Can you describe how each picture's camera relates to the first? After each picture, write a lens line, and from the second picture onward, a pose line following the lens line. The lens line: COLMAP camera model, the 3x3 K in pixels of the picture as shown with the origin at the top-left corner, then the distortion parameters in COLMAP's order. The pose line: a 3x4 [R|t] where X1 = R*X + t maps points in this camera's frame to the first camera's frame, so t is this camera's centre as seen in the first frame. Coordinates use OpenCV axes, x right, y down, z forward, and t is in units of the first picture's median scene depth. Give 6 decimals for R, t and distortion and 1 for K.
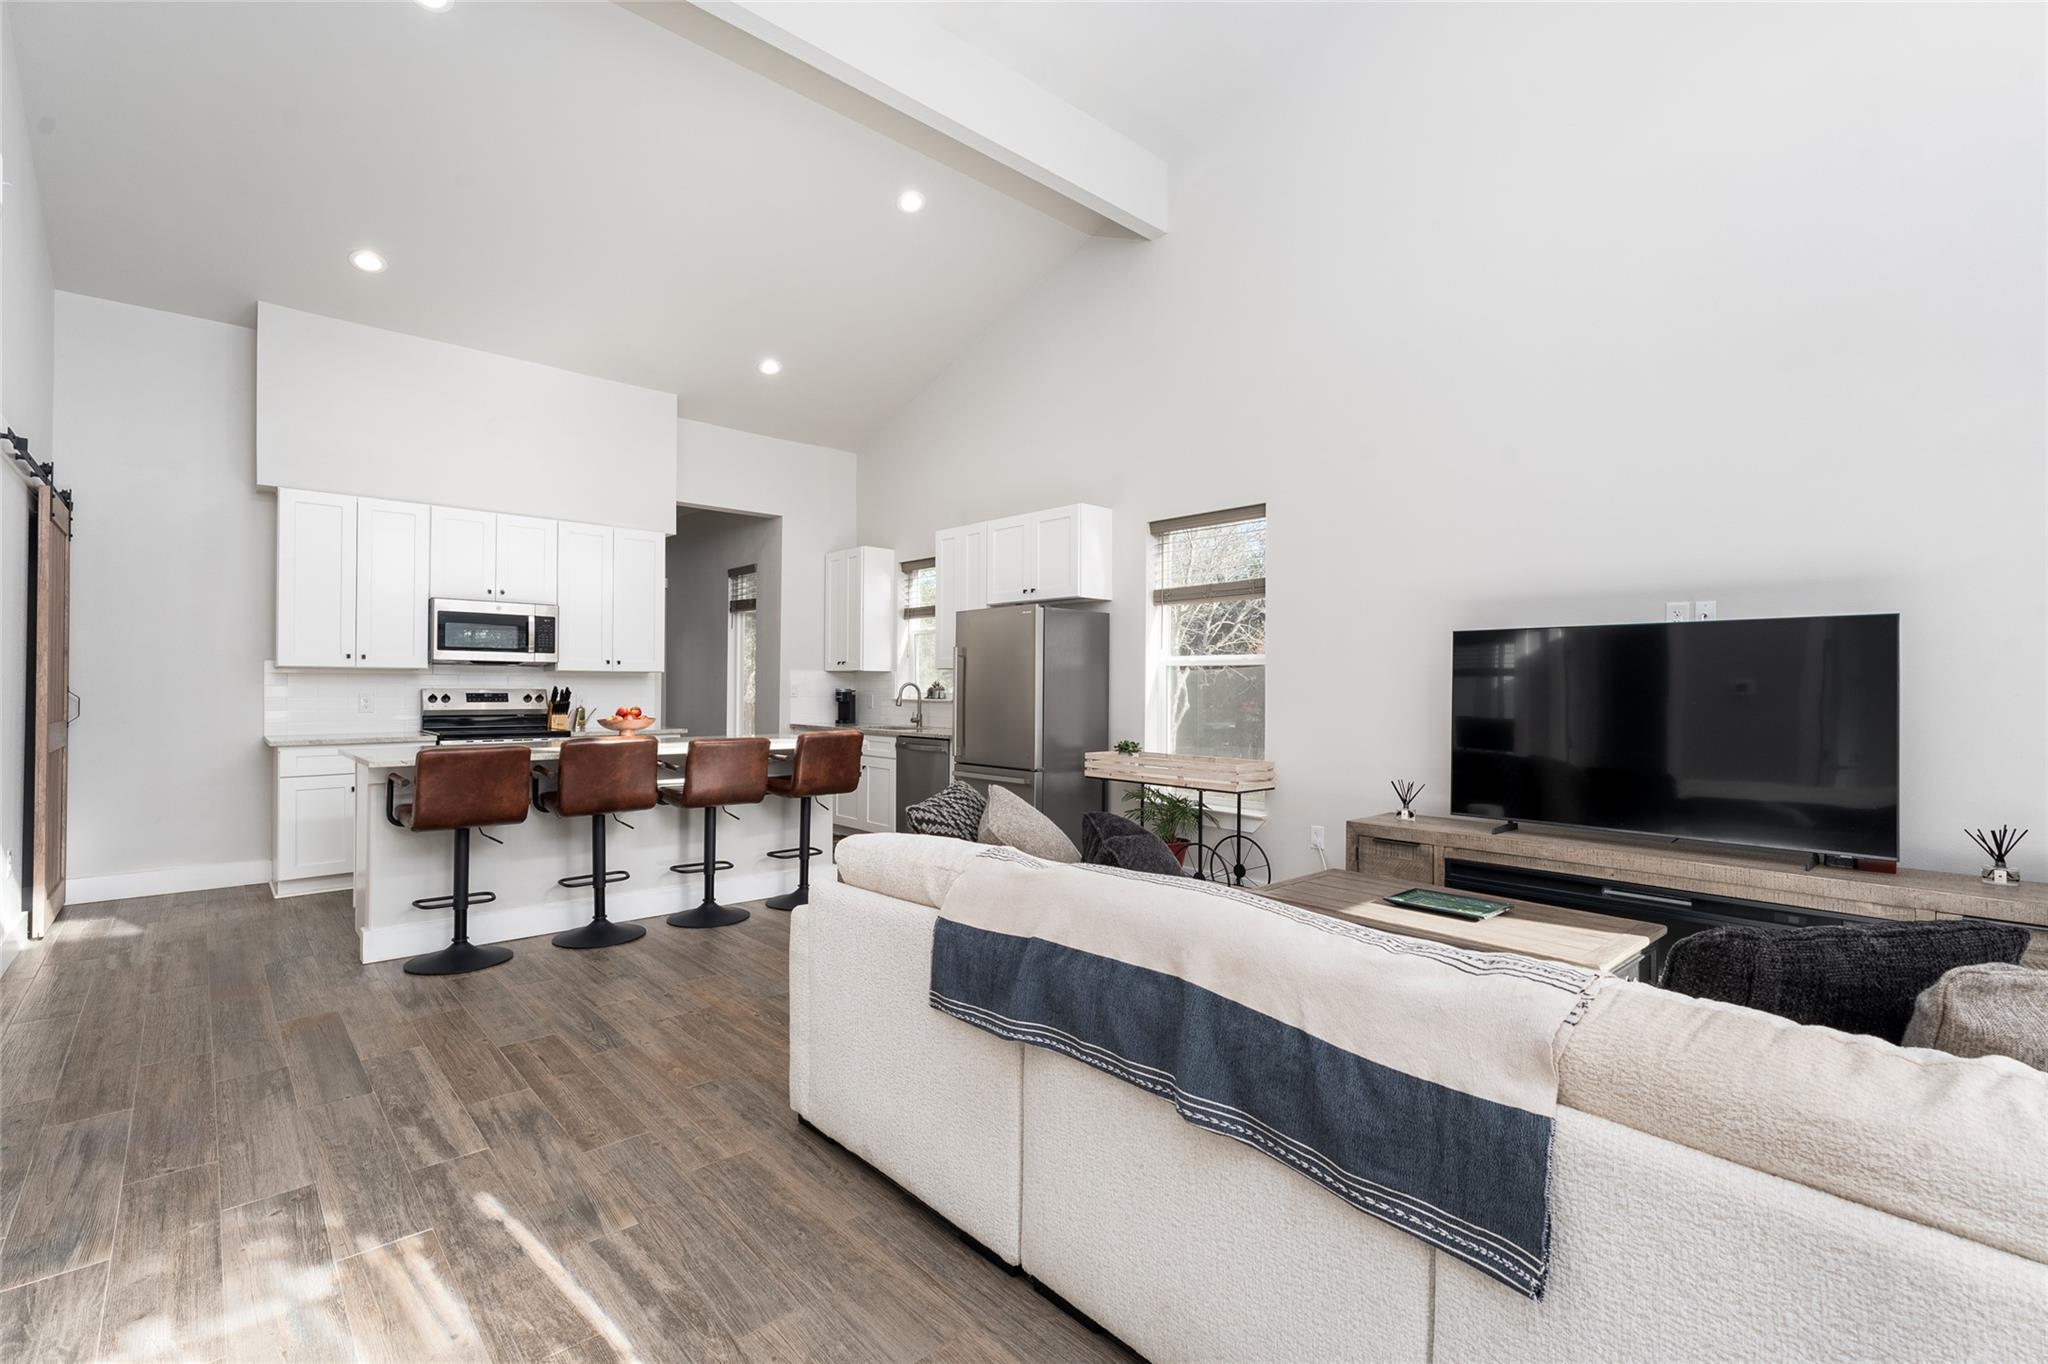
lens RADIAL K [[902.3, 0, 1024.0], [0, 902.3, 682.0], [0, 0, 1]] dist [-0.002751, -0.000906]
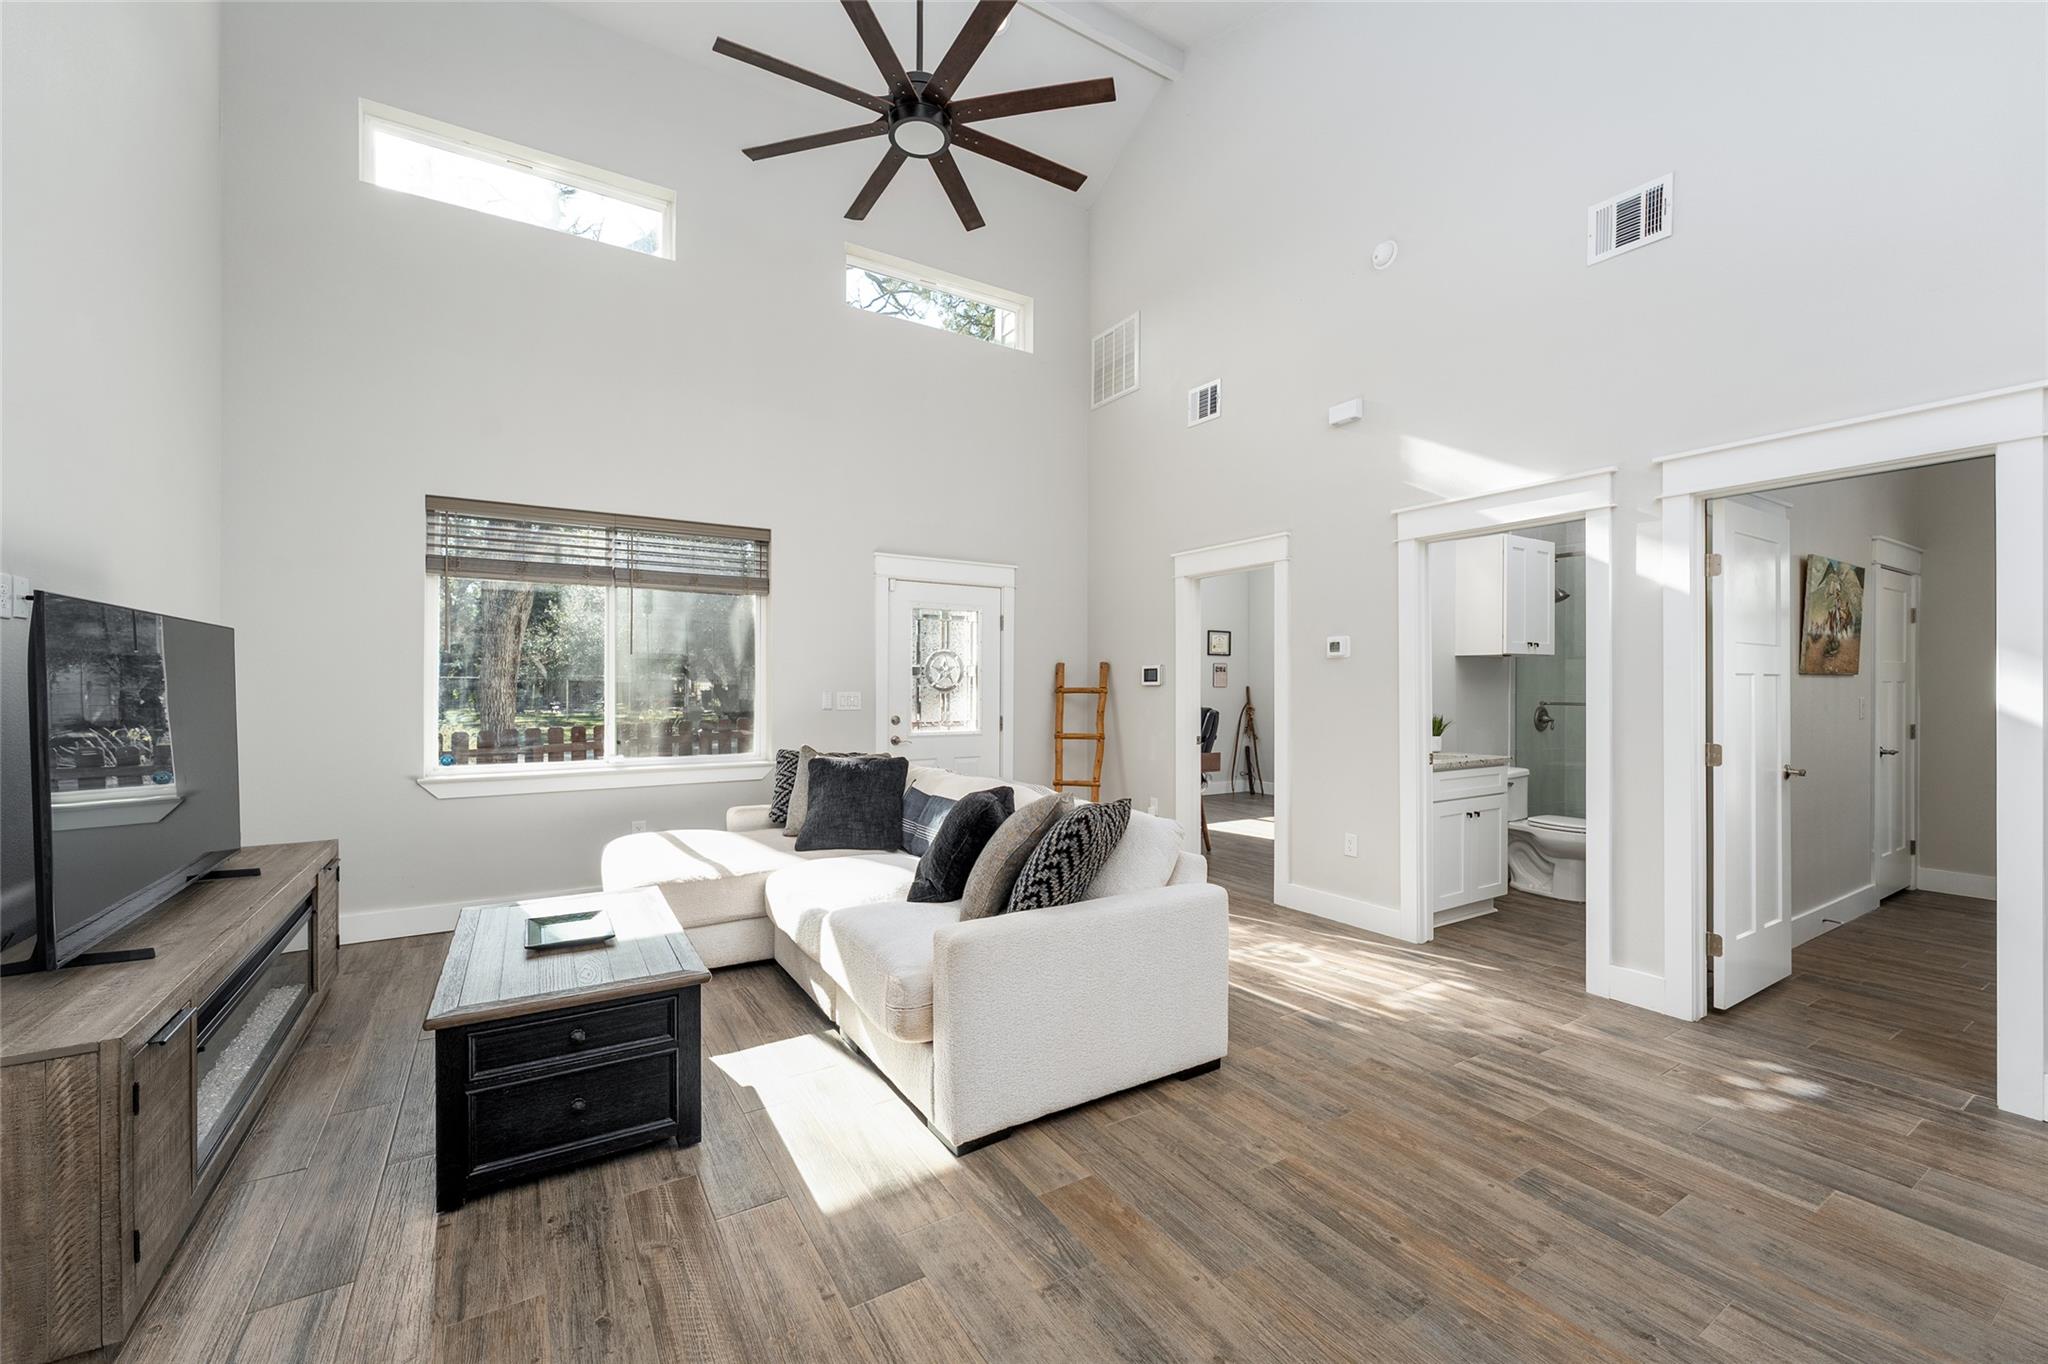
lens RADIAL K [[818.7, 0, 1024.0], [0, 818.7, 682.0], [0, 0, 1]] dist [0.000210, 0.000103]
pose [[-0.982899, -0.008604, 0.183942, -0.082949], [-0.010267, 0.999915, -0.008091, -0.006058], [-0.183857, -0.009841, -0.982904, 0.925729]]
